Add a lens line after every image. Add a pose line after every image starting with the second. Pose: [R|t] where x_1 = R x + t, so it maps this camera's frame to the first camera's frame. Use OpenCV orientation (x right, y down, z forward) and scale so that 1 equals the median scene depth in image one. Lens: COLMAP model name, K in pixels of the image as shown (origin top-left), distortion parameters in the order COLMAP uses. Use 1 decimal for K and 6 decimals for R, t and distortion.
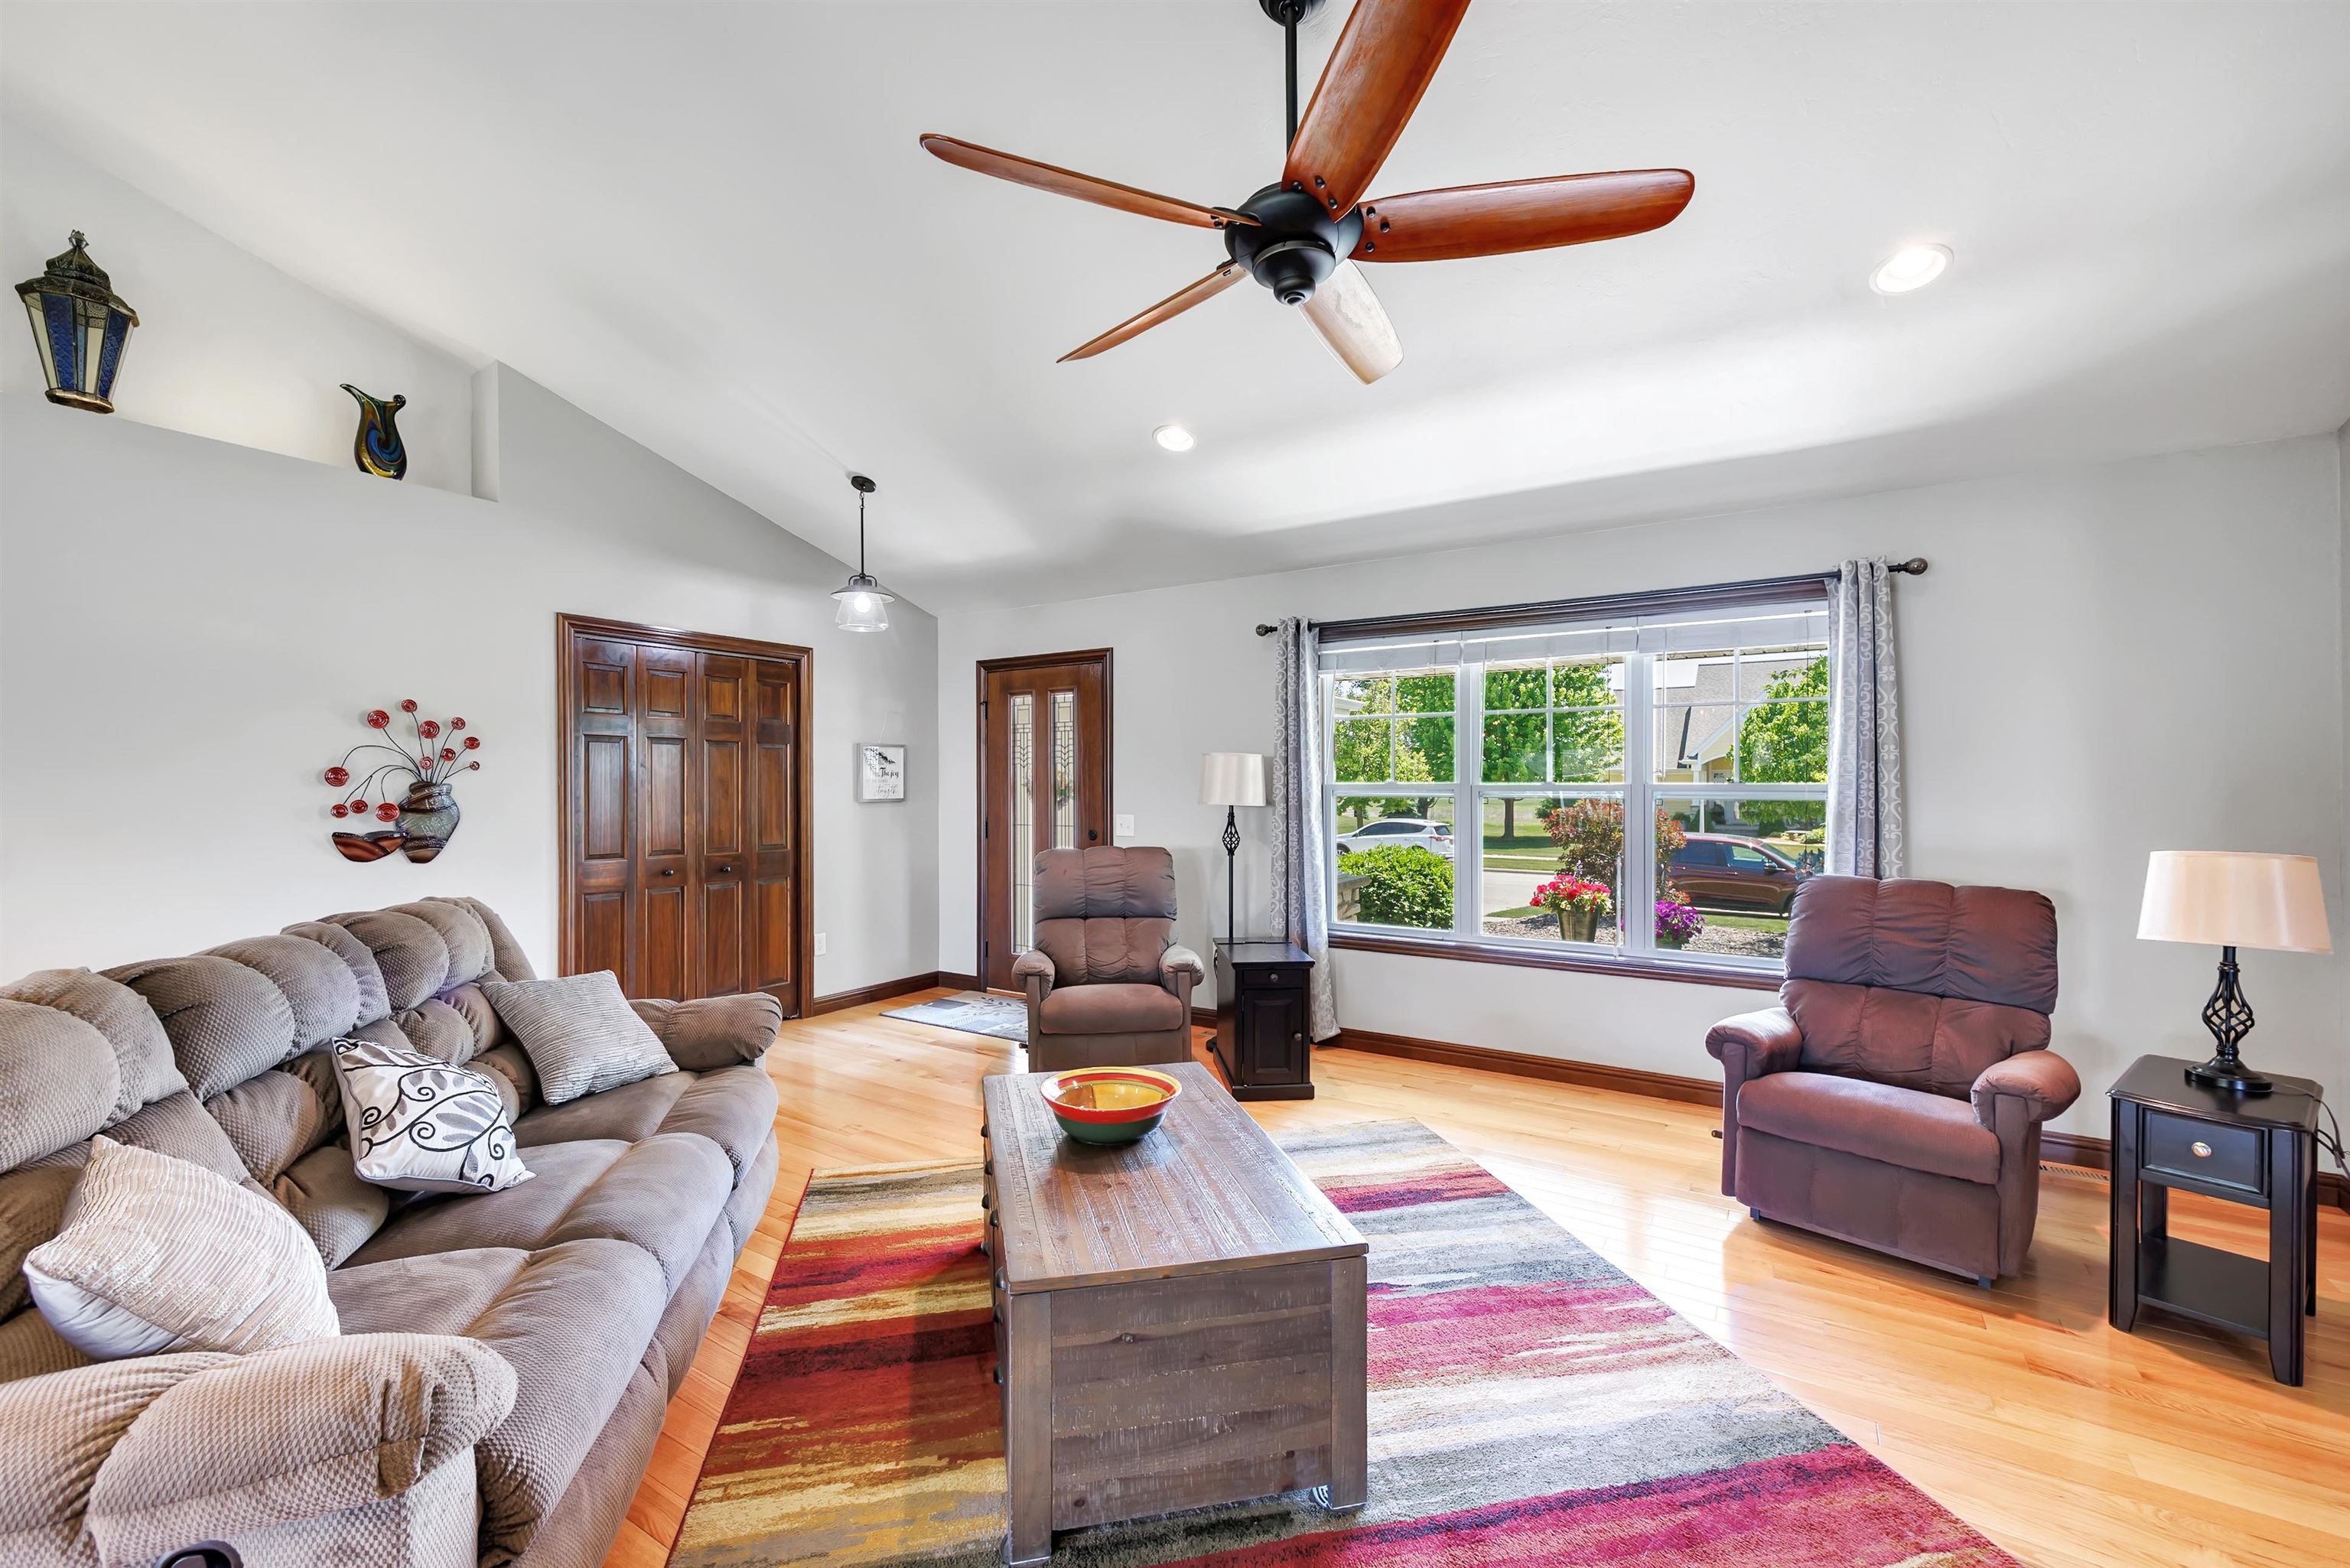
lens RADIAL K [[955.3, 0, 1187.3], [0, 955.3, 786.8], [0, 0, 1]] dist [-0.012612, 0.000042]
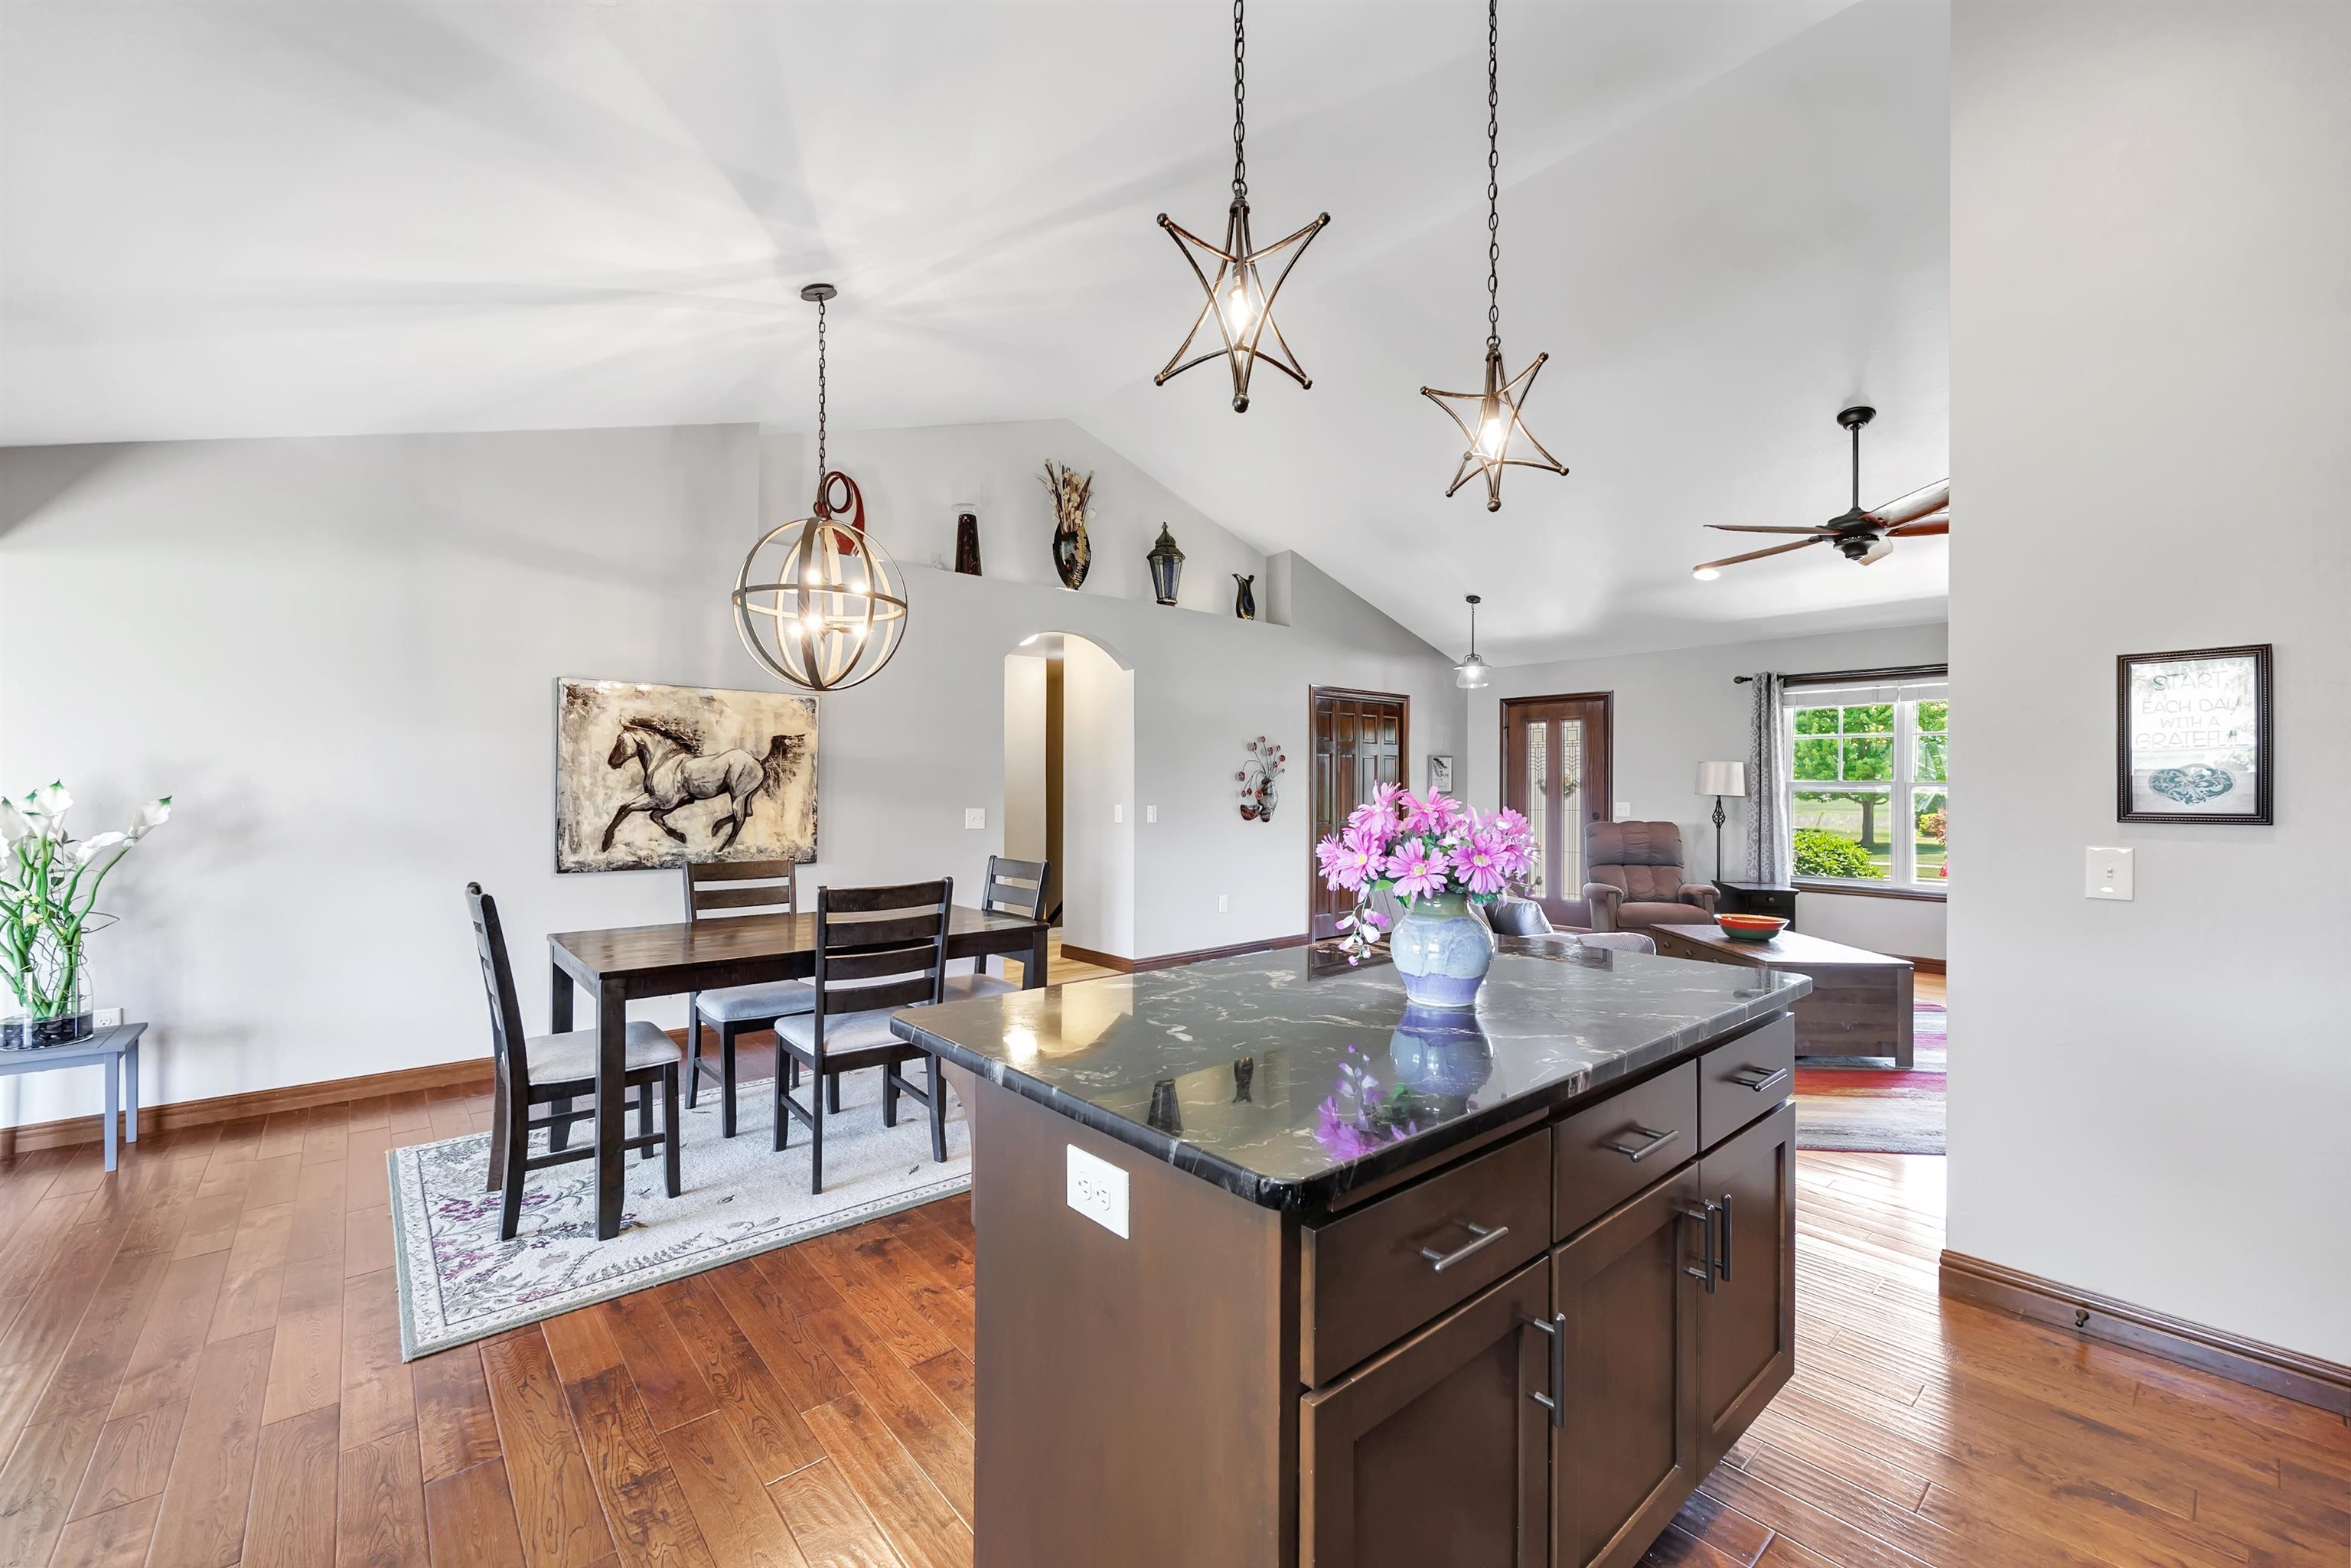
lens RADIAL K [[955.7, 0, 1181.1], [0, 955.7, 785.8], [0, 0, 1]] dist [-0.012612, 0.000042]
pose [[0.958835, 0.002062, -0.283955, -0.364654], [-0.003212, 0.999988, -0.003586, 0.012944], [0.283945, 0.004351, 0.958831, -0.742932]]
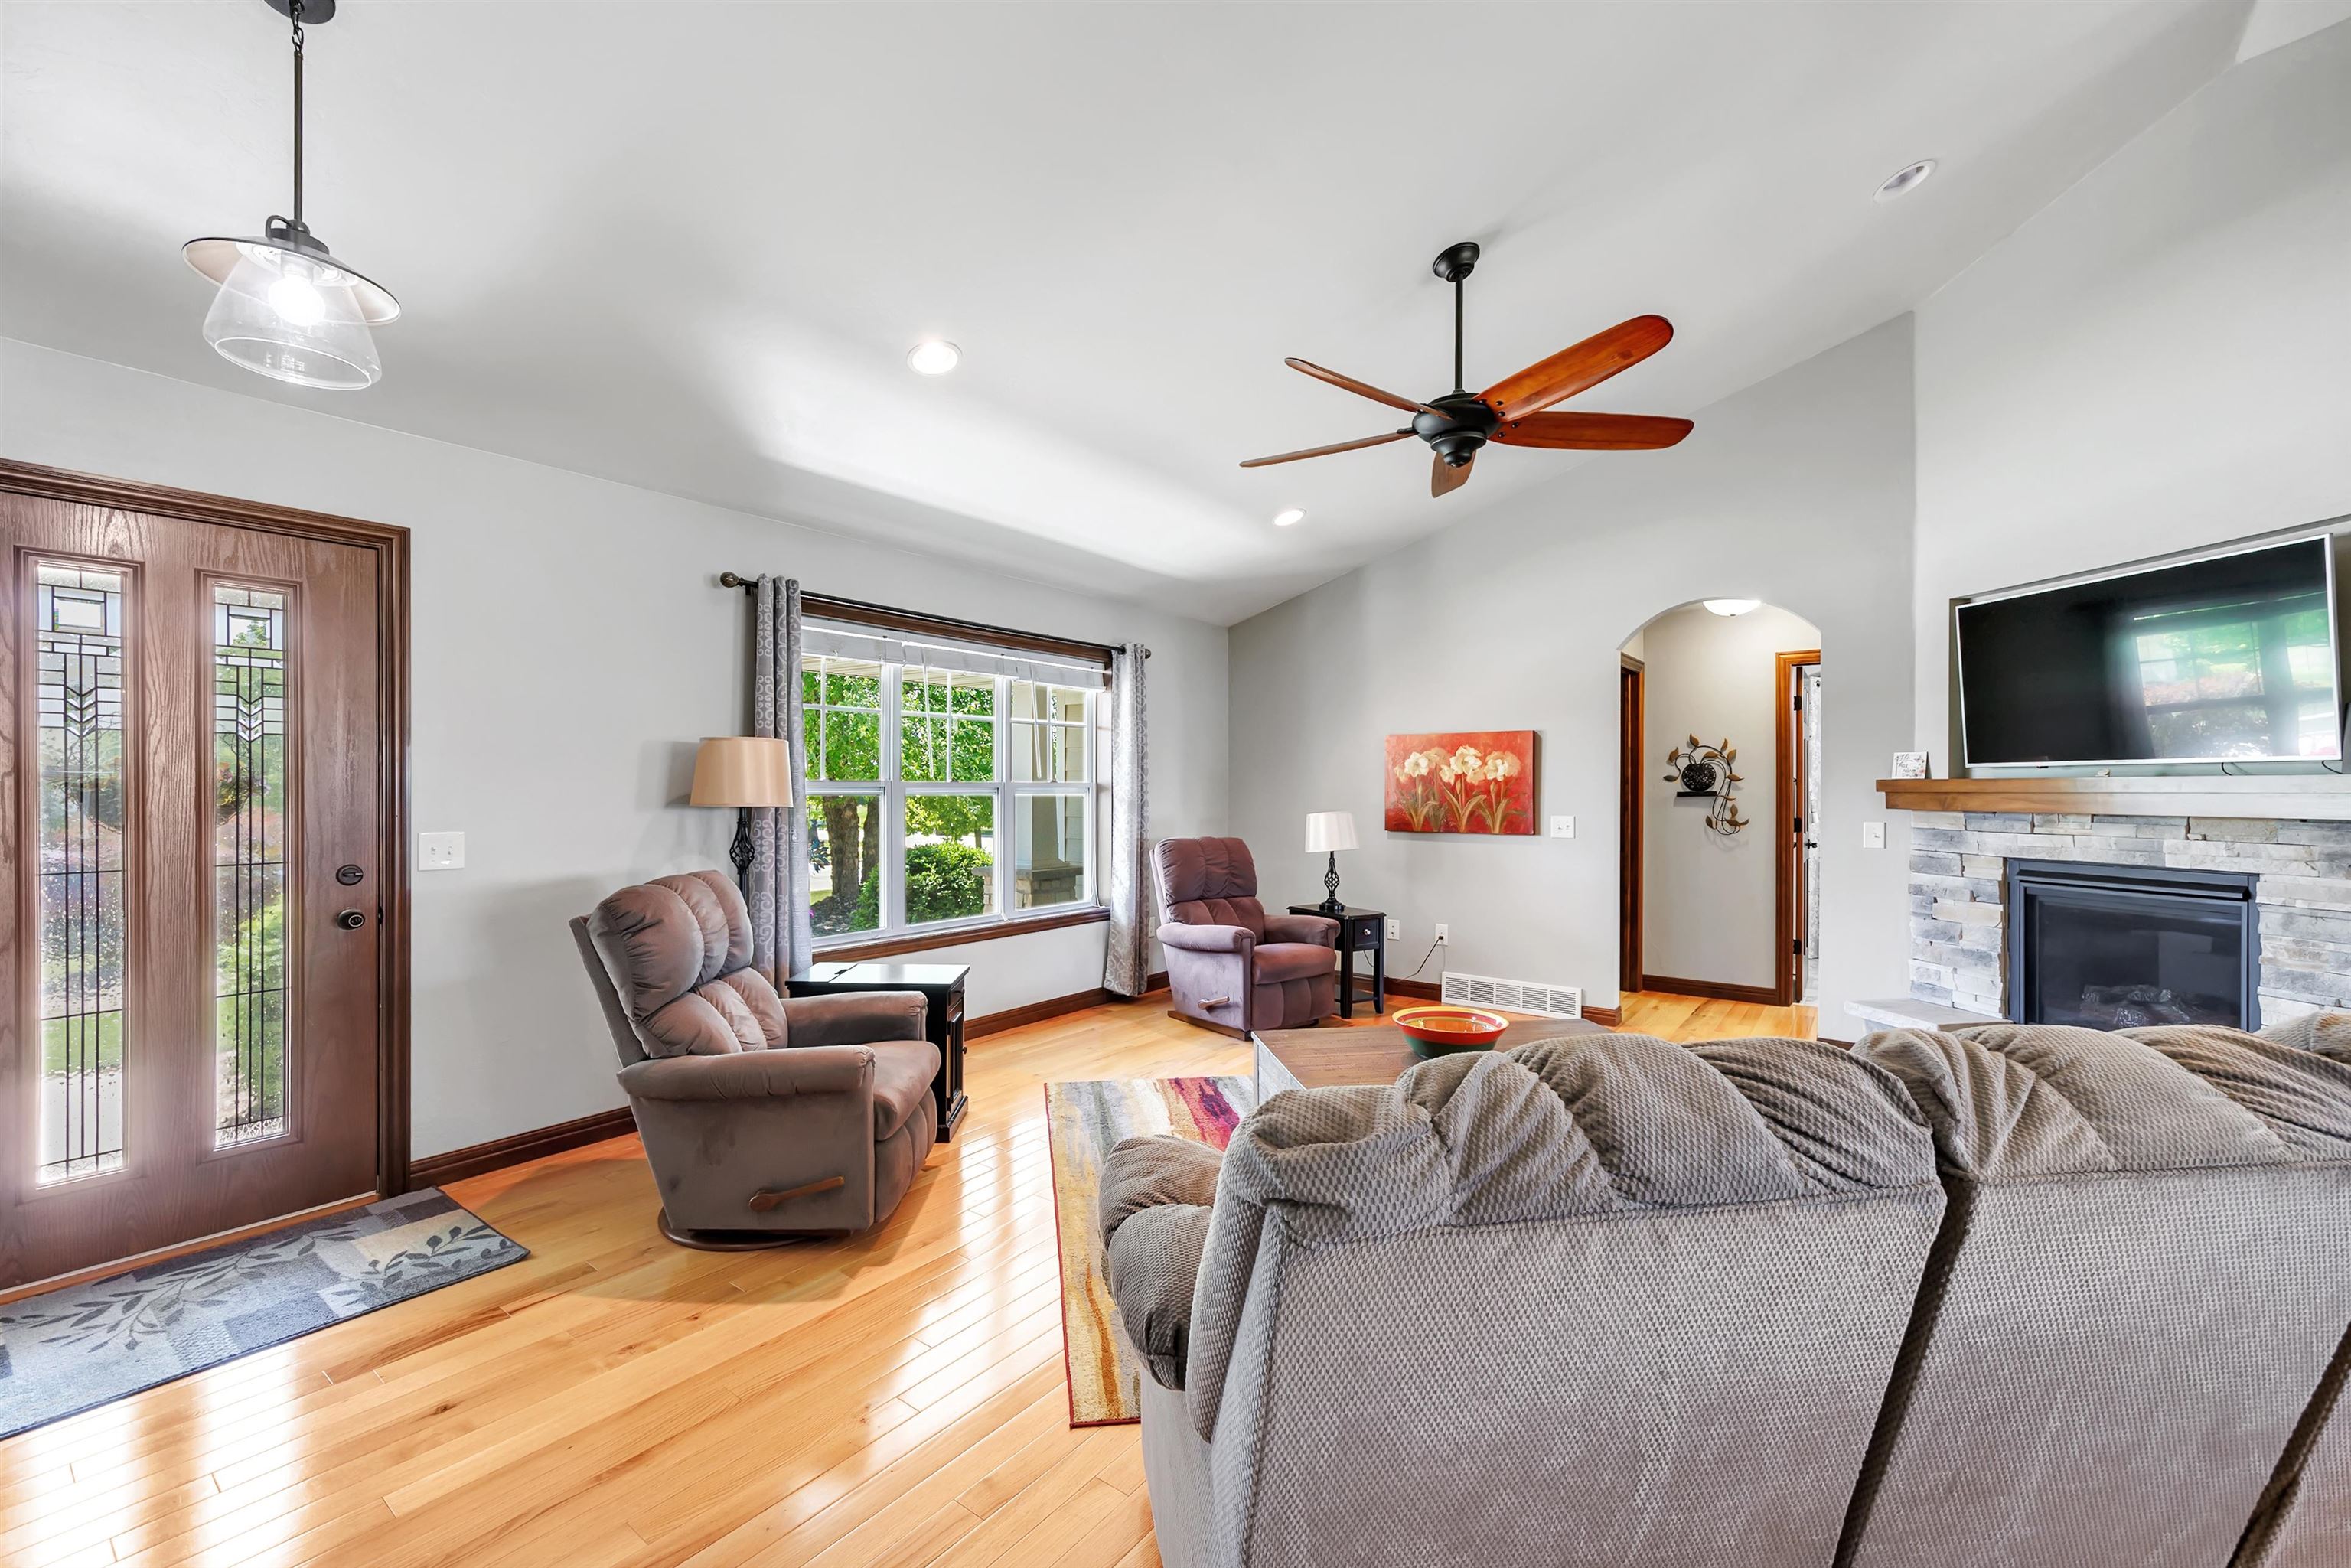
lens RADIAL K [[955.7, 0, 1124.9], [0, 955.7, 792.1], [0, 0, 1]] dist [-0.012612, 0.000042]
pose [[0.105413, -0.005233, 0.994415, -0.693479], [0.002422, 0.999985, 0.005006, 0.003656], [-0.994426, 0.001881, 0.105424, 0.643477]]
